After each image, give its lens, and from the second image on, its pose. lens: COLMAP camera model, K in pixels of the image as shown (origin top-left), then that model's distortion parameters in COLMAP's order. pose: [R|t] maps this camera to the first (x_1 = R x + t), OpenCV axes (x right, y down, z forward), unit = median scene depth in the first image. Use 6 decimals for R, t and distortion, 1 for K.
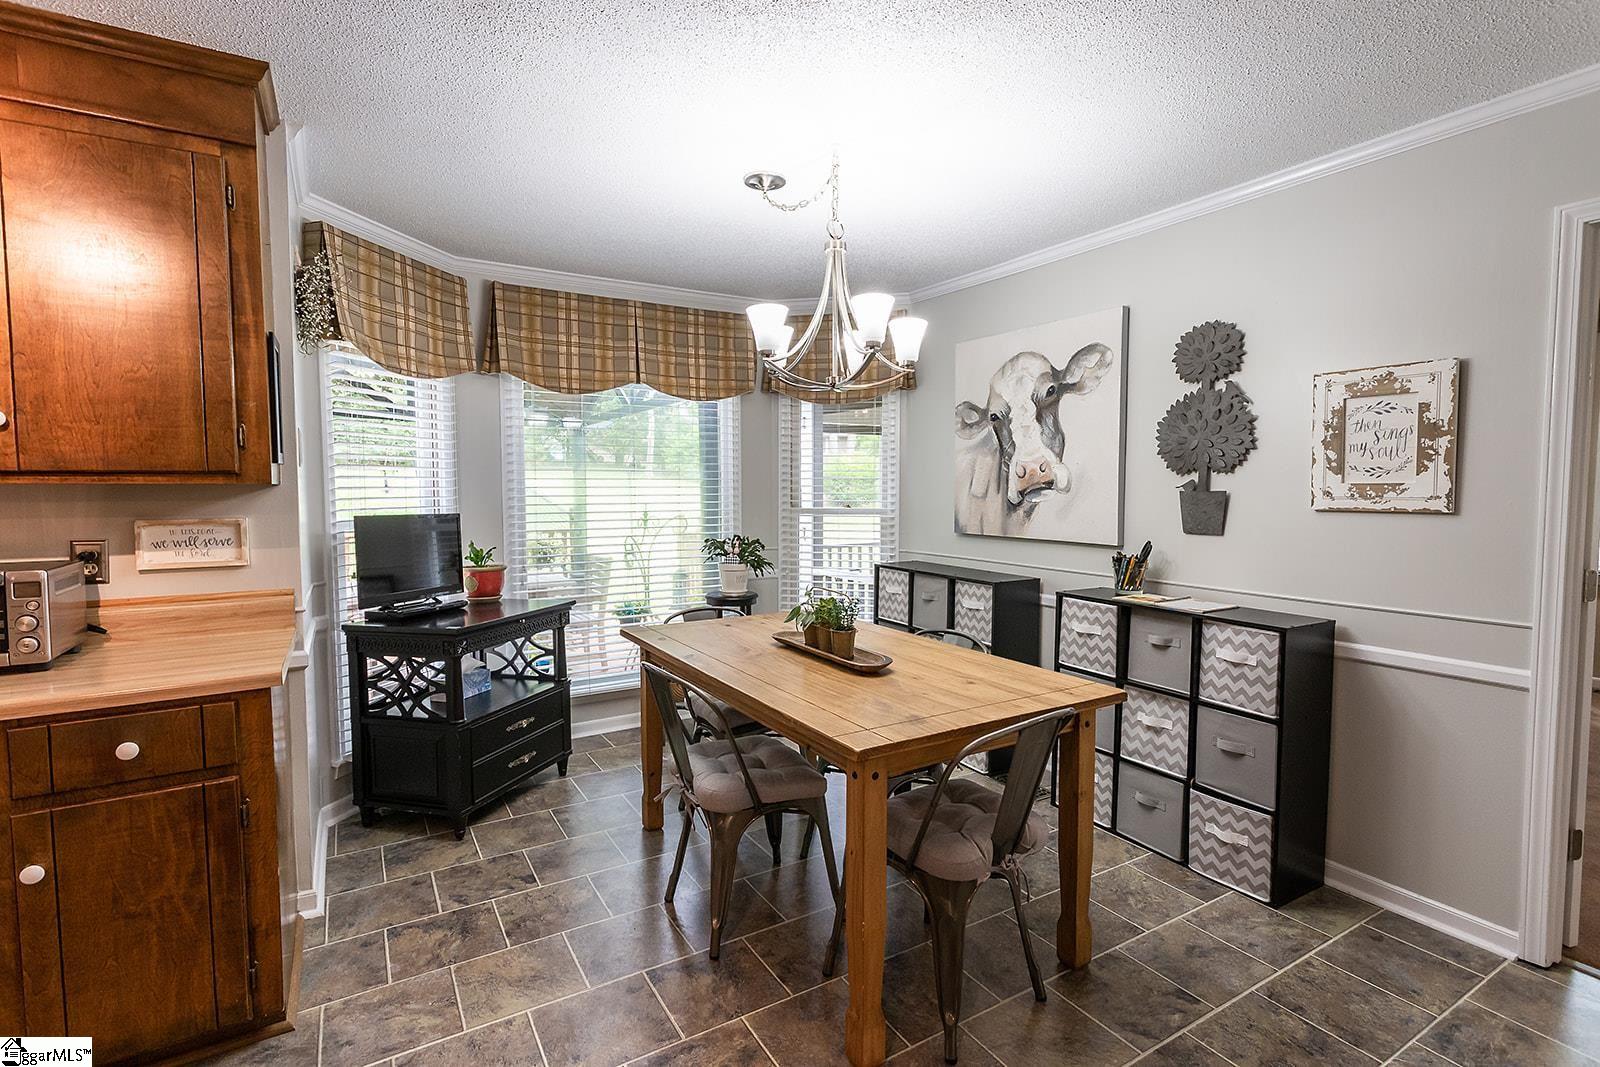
lens RADIAL K [[759.0, 0, 796.2], [0, 759.0, 526.4], [0, 0, 1]] dist [0.002408, 0.001993]
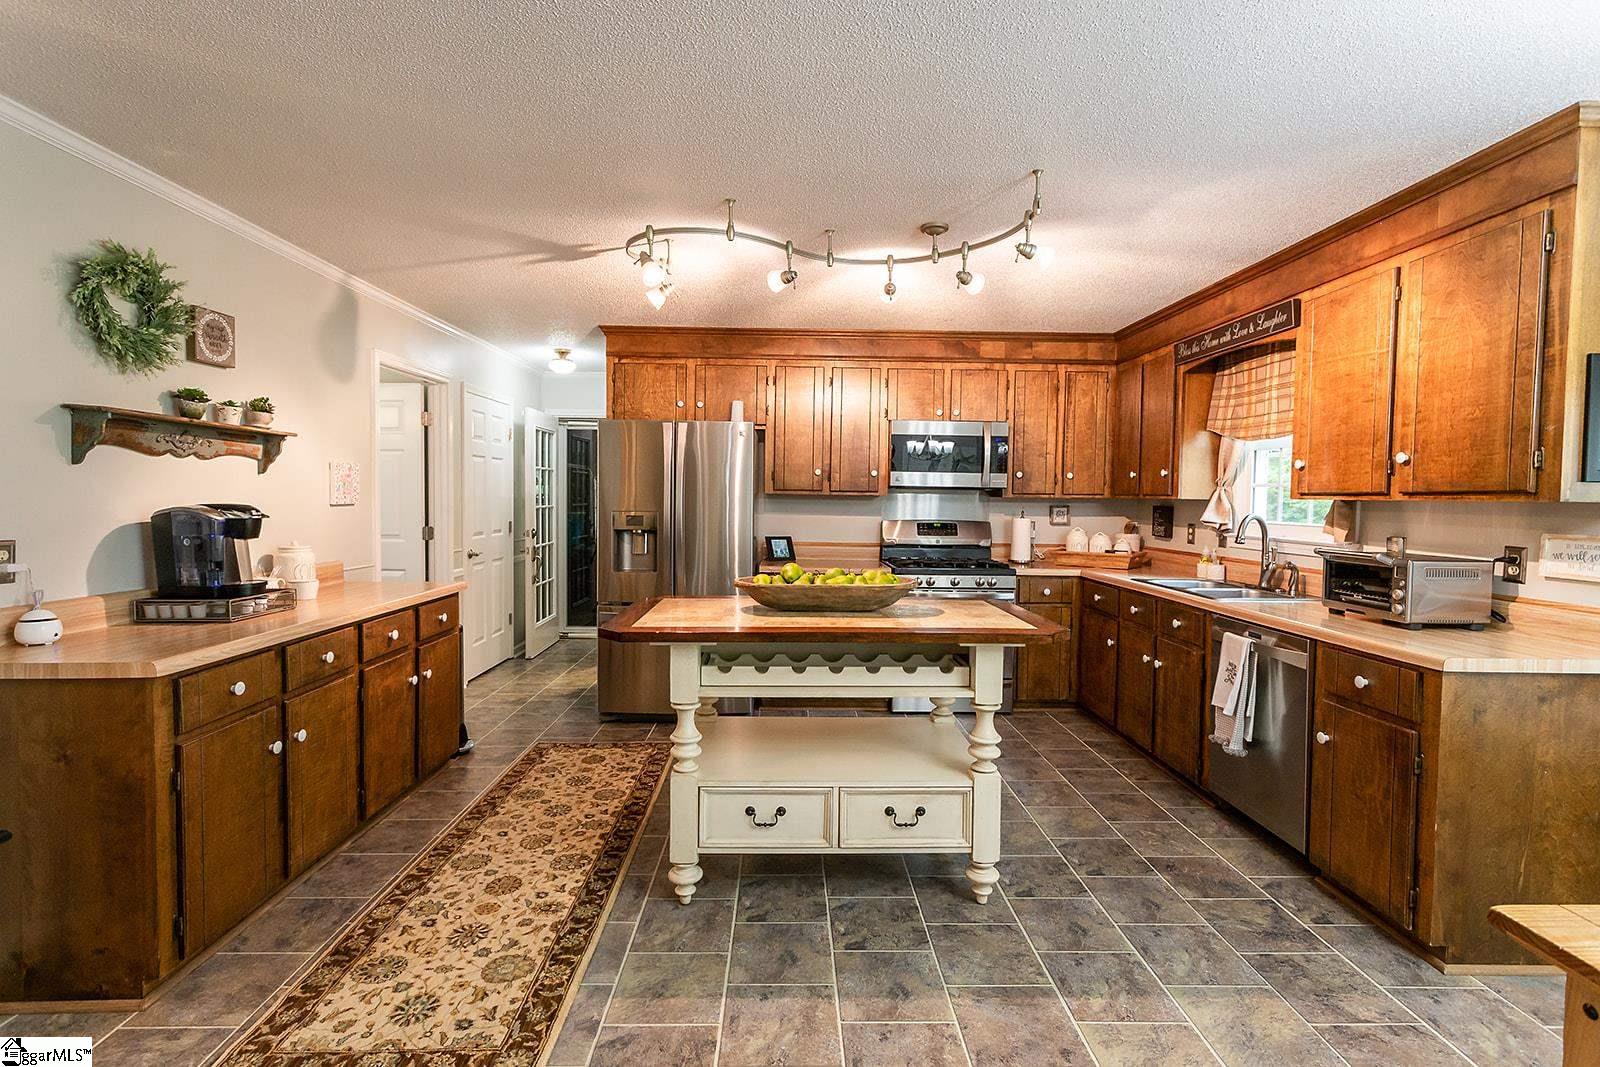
lens RADIAL K [[759.0, 0, 802.2], [0, 759.0, 531.0], [0, 0, 1]] dist [0.002408, 0.001993]
pose [[-0.491639, 0.034754, -0.870105, 0.673276], [-0.059009, 0.995577, 0.073108, -0.028683], [0.868798, 0.087287, -0.487413, 0.553417]]
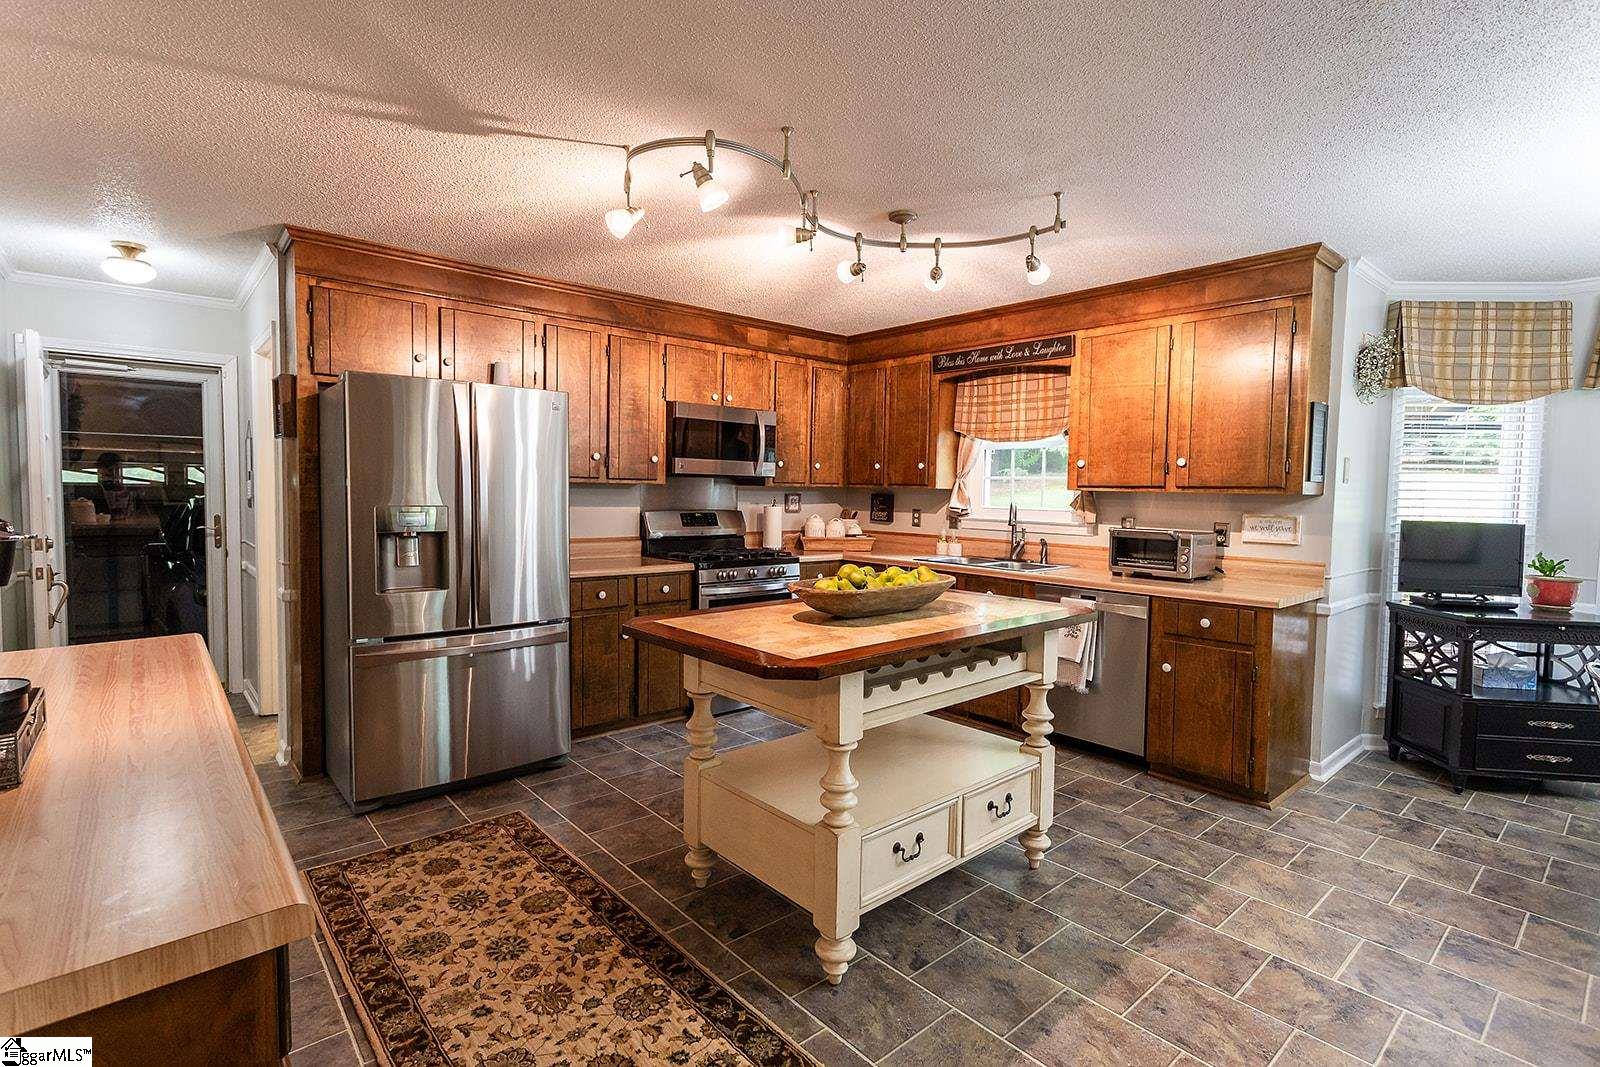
lens RADIAL K [[759.0, 0, 809.2], [0, 759.0, 530.6], [0, 0, 1]] dist [0.002408, 0.001993]
pose [[0.186072, 0.058736, -0.980779, 0.672629], [-0.070027, 0.996466, 0.046390, 0.019507], [0.980038, 0.060050, 0.189527, -0.329063]]
